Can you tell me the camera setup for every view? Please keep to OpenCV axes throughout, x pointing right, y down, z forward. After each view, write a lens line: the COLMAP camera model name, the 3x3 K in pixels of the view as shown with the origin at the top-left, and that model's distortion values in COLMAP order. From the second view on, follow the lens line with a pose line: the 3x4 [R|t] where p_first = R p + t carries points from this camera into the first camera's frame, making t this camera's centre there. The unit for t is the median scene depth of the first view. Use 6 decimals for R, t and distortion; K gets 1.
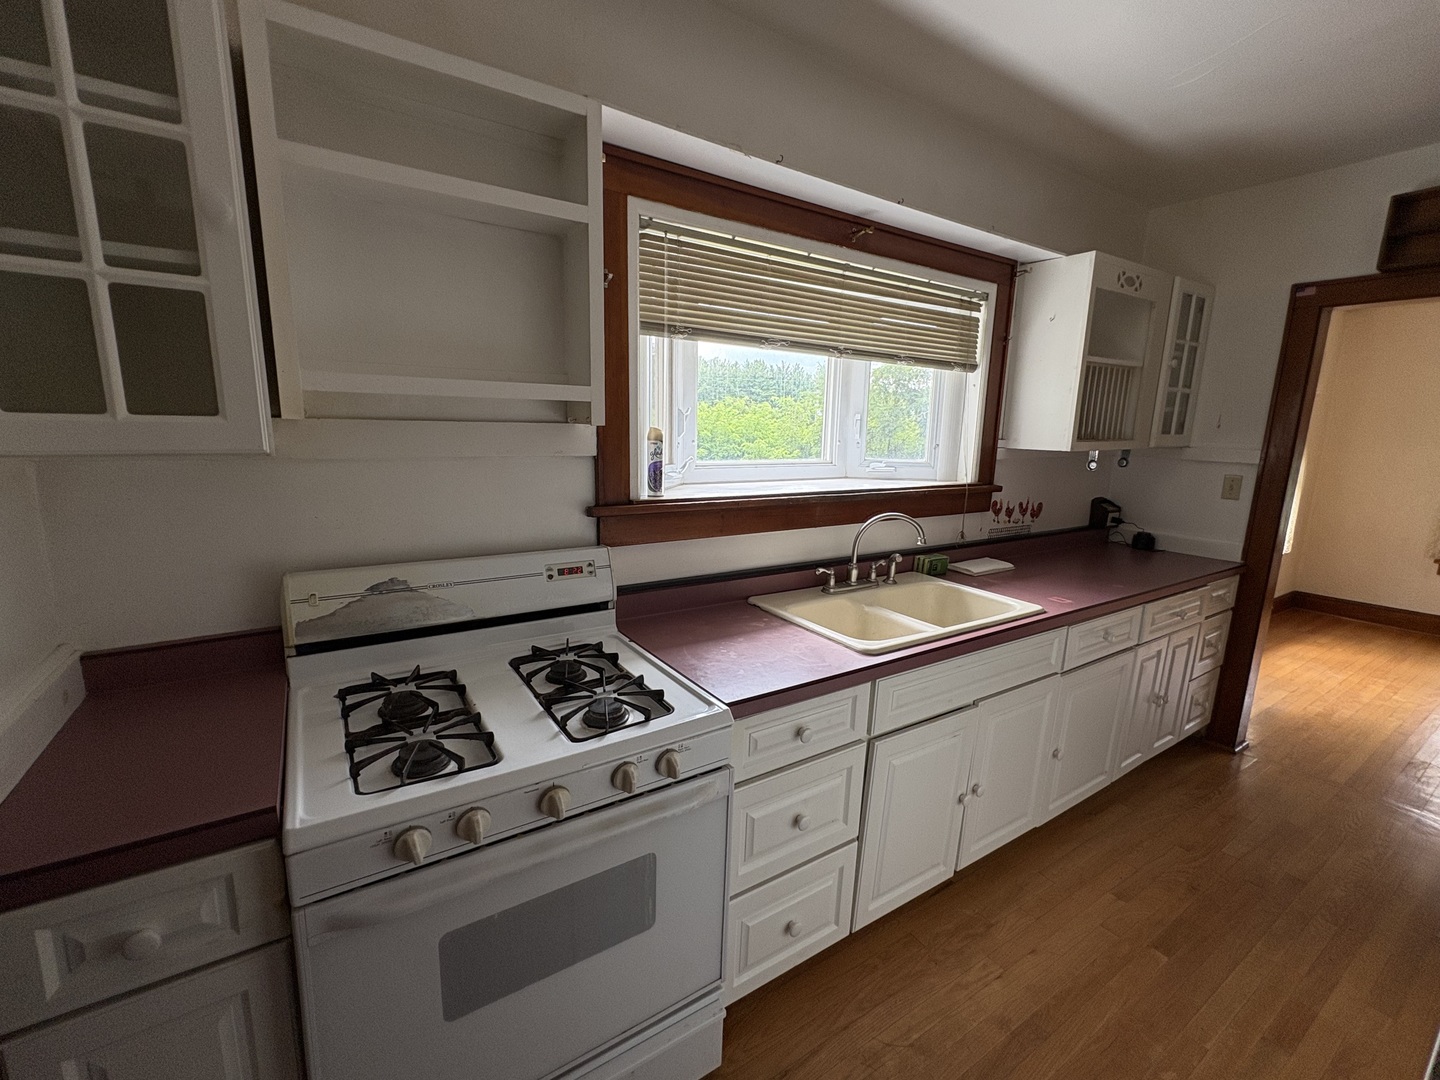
lens RADIAL K [[621.2, 0, 714.7], [0, 621.2, 541.3], [0, 0, 1]] dist [-0.001316, 0.001721]
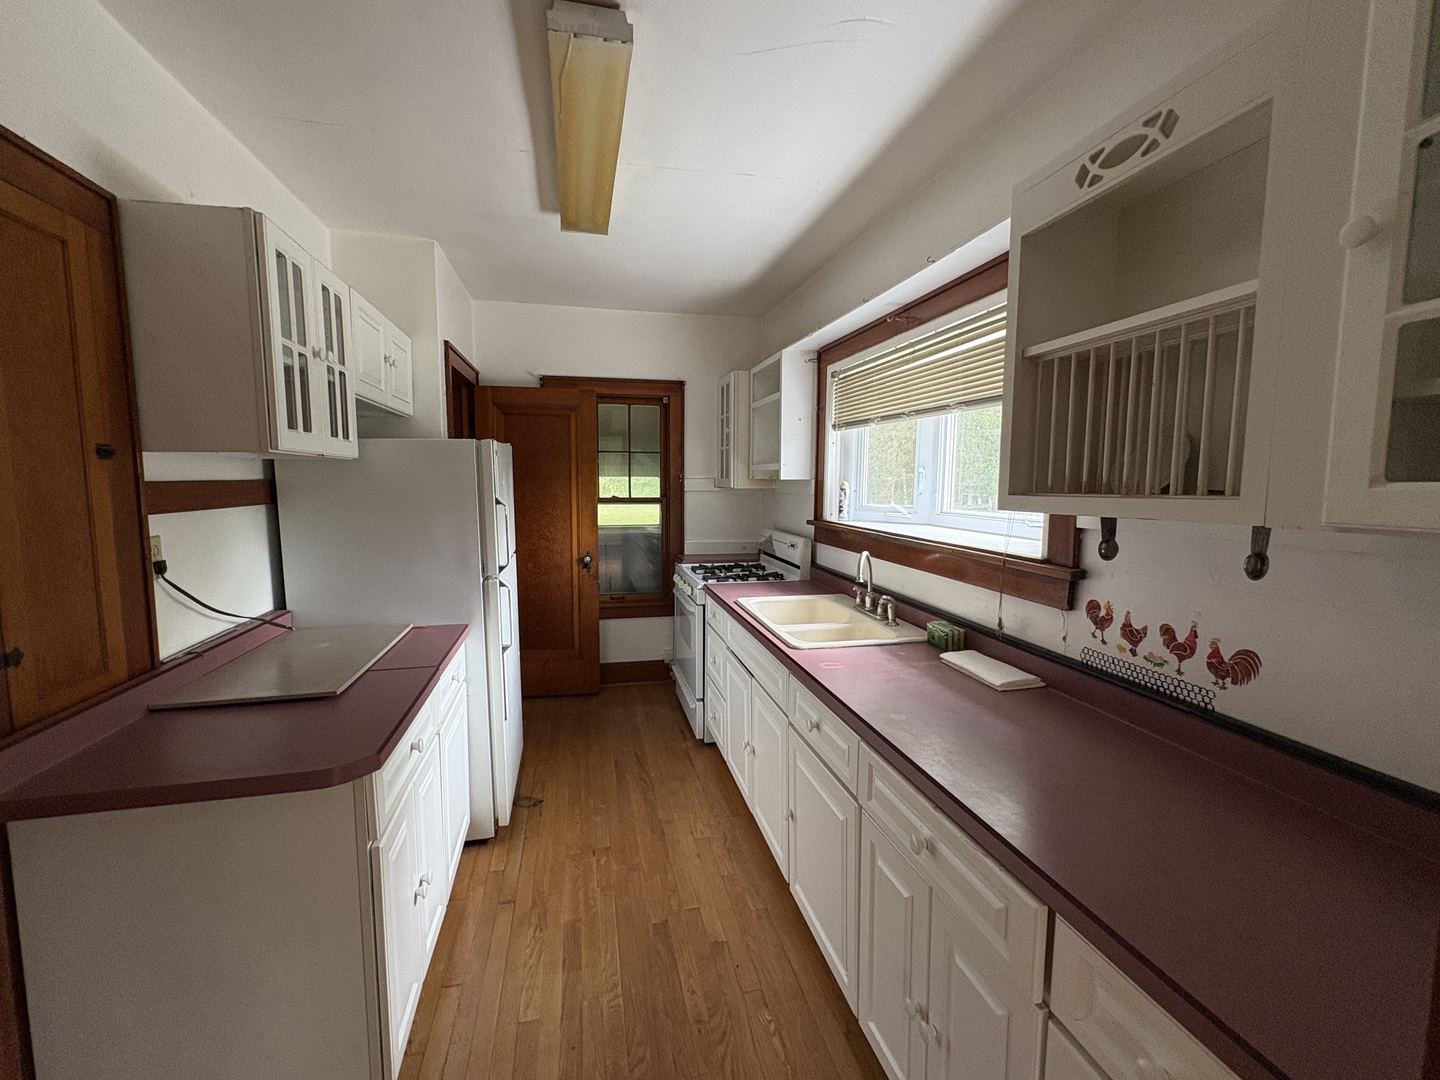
lens RADIAL K [[621.2, 0, 716.5], [0, 621.2, 540.9], [0, 0, 1]] dist [-0.001316, 0.001721]
pose [[-0.348764, 0.069739, -0.934612, 1.309459], [-0.189980, 0.971264, 0.143368, -0.159331], [0.917753, 0.227559, -0.325493, 1.007312]]
